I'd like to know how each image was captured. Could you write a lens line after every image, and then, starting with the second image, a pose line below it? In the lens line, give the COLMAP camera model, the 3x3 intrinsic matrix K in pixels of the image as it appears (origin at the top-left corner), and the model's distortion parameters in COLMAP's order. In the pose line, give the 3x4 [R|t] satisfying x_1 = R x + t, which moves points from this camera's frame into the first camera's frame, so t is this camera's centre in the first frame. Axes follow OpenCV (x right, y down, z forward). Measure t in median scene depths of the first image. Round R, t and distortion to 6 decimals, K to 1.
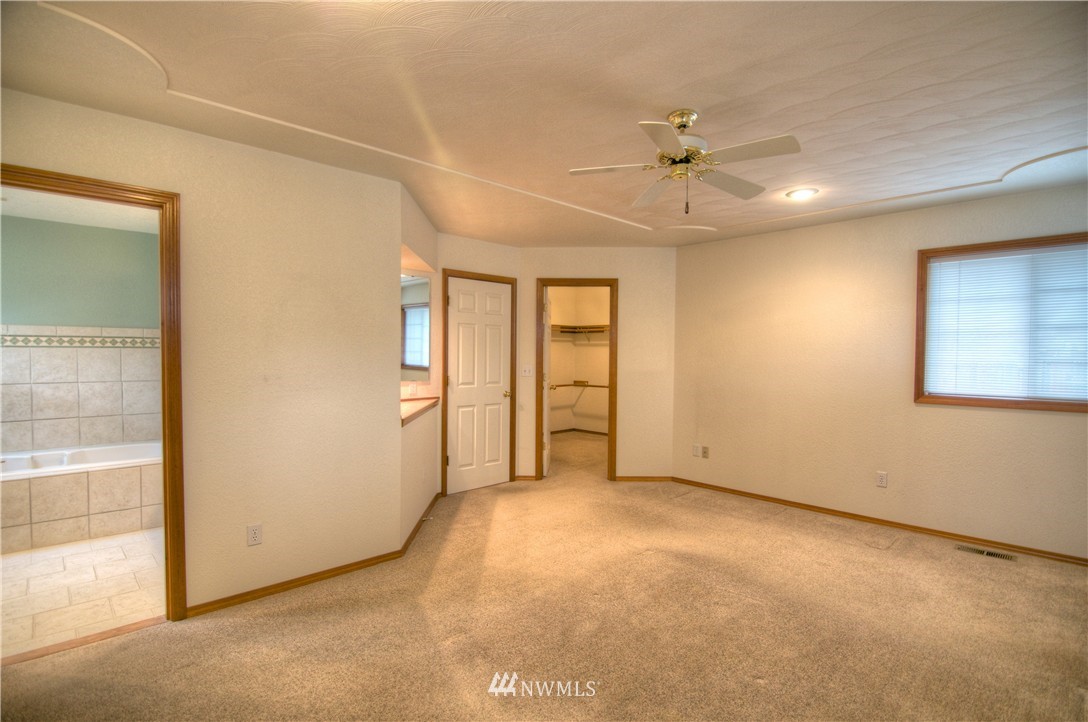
lens RADIAL K [[527.2, 0, 544.0], [0, 527.2, 368.6], [0, 0, 1]] dist [-0.009373, -0.007645]
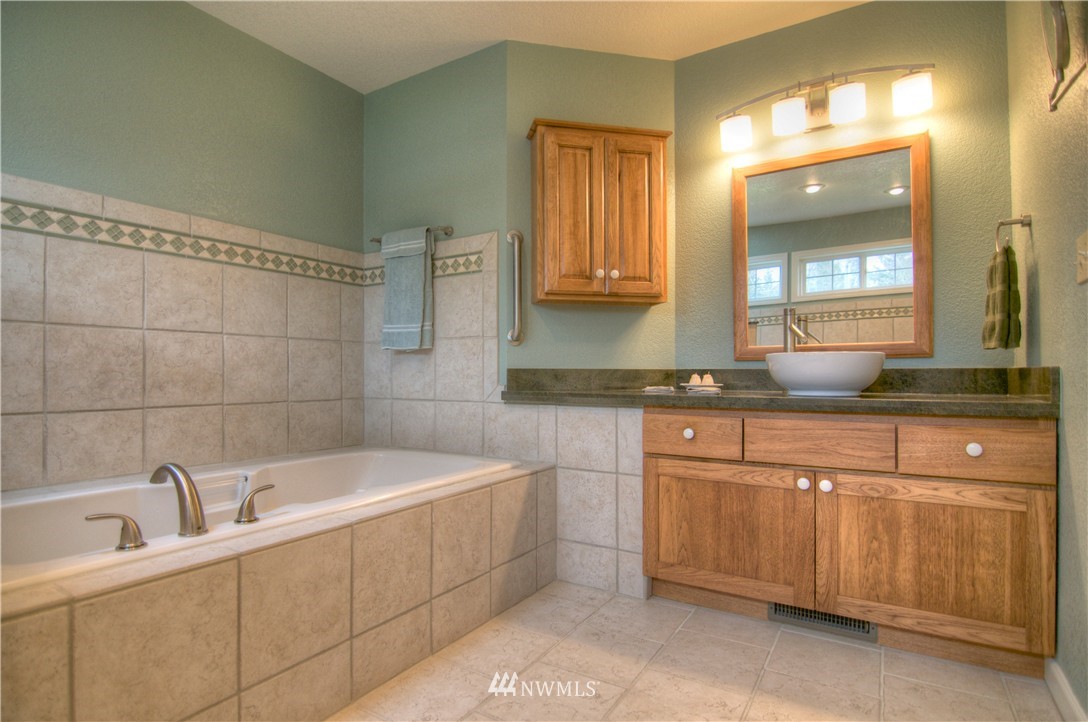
lens RADIAL K [[555.9, 0, 544.3], [0, 555.9, 369.0], [0, 0, 1]] dist [-0.005996, -0.011554]
pose [[0.969440, -0.005331, 0.245271, -0.725370], [0.014940, 0.999191, -0.037332, 0.084269], [-0.244874, 0.039856, 0.968735, 0.413025]]
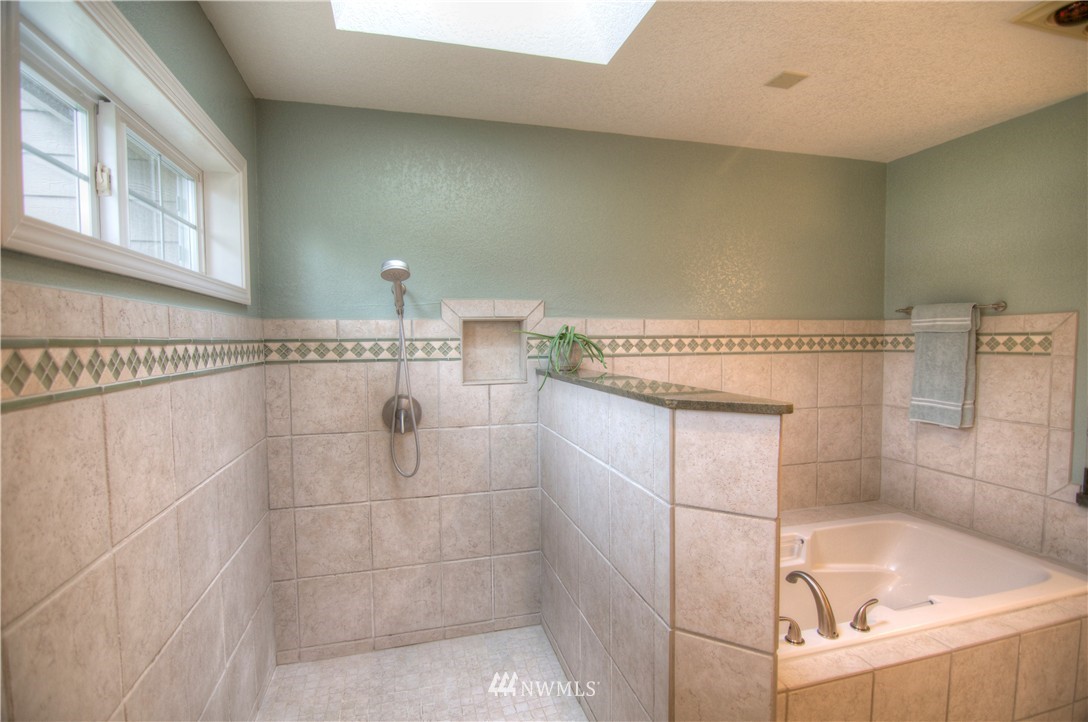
lens RADIAL K [[527.2, 0, 542.4], [0, 527.2, 368.2], [0, 0, 1]] dist [-0.009373, -0.007645]
pose [[0.878291, 0.013047, -0.477948, -0.833195], [-0.000497, 0.999652, 0.026376, -0.039437], [0.478125, -0.022928, 0.877992, 0.323403]]
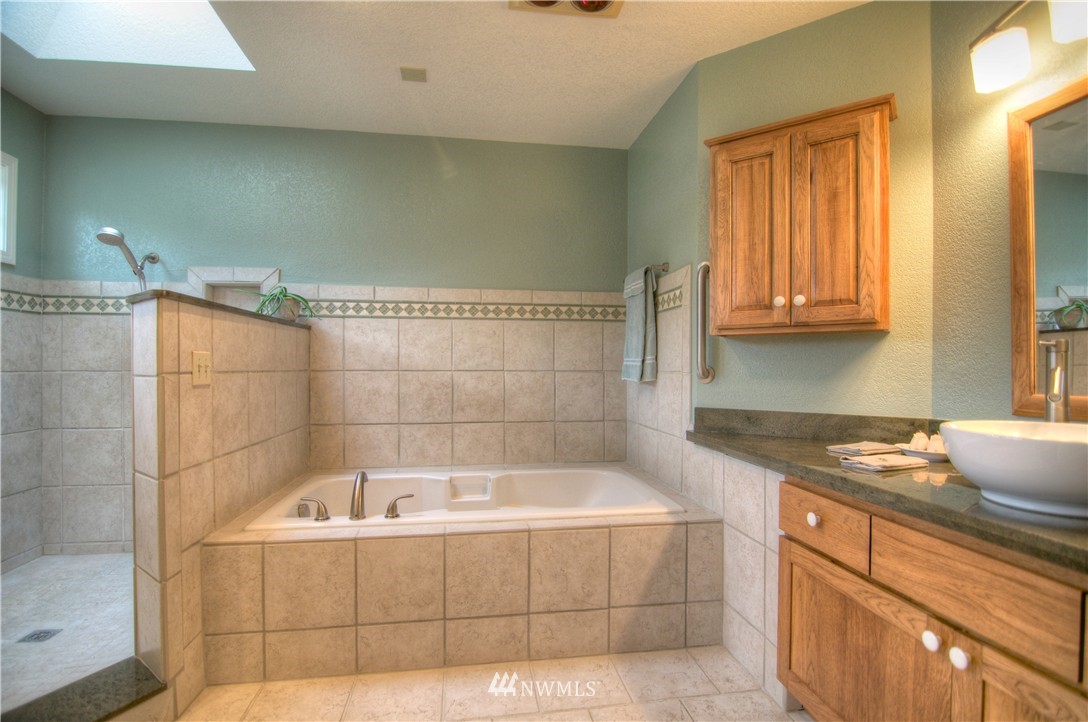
lens RADIAL K [[527.2, 0, 543.8], [0, 527.2, 367.6], [0, 0, 1]] dist [-0.009373, -0.007645]
pose [[0.818209, -0.003843, -0.574907, -0.452572], [-0.013608, 0.999568, -0.026050, 0.039581], [0.574759, 0.029138, 0.817804, 0.462384]]
